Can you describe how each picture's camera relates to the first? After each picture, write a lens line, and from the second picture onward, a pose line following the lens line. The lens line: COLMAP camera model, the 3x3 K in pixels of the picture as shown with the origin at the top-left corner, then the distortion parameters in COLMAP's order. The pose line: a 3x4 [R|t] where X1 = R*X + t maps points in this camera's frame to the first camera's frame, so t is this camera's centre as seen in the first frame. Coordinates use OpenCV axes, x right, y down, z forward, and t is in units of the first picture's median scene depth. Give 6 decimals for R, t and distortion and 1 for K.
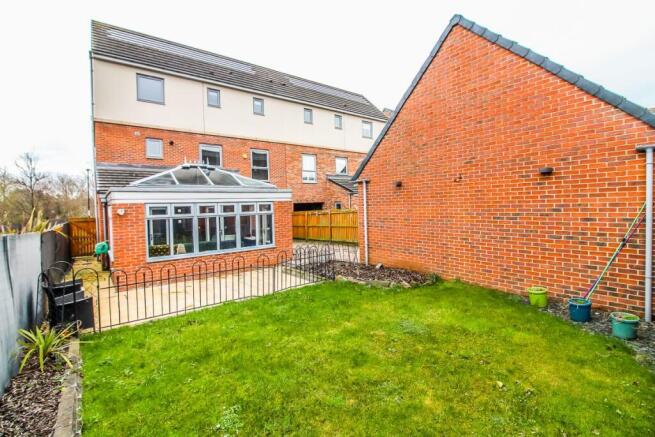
lens RADIAL K [[300.7, 0, 328.7], [0, 300.7, 210.6], [0, 0, 1]] dist [-0.000549, -0.015285]
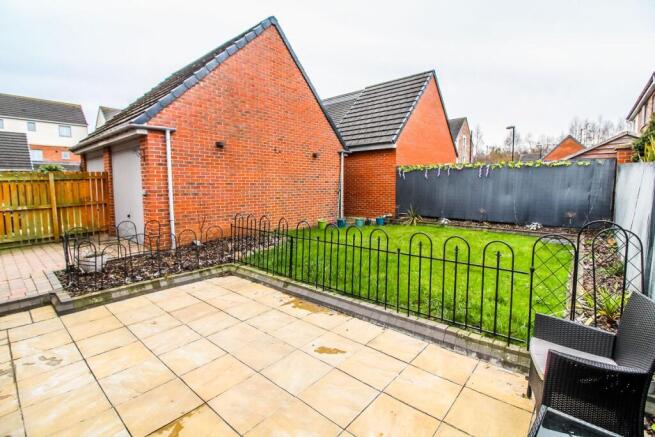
lens RADIAL K [[300.7, 0, 328.7], [0, 300.7, 210.6], [0, 0, 1]] dist [-0.000549, -0.015285]
pose [[-0.205992, -0.065092, 0.976386, -0.786533], [0.016625, 0.997408, 0.070001, 0.055048], [-0.978412, 0.030652, -0.204376, 0.948046]]
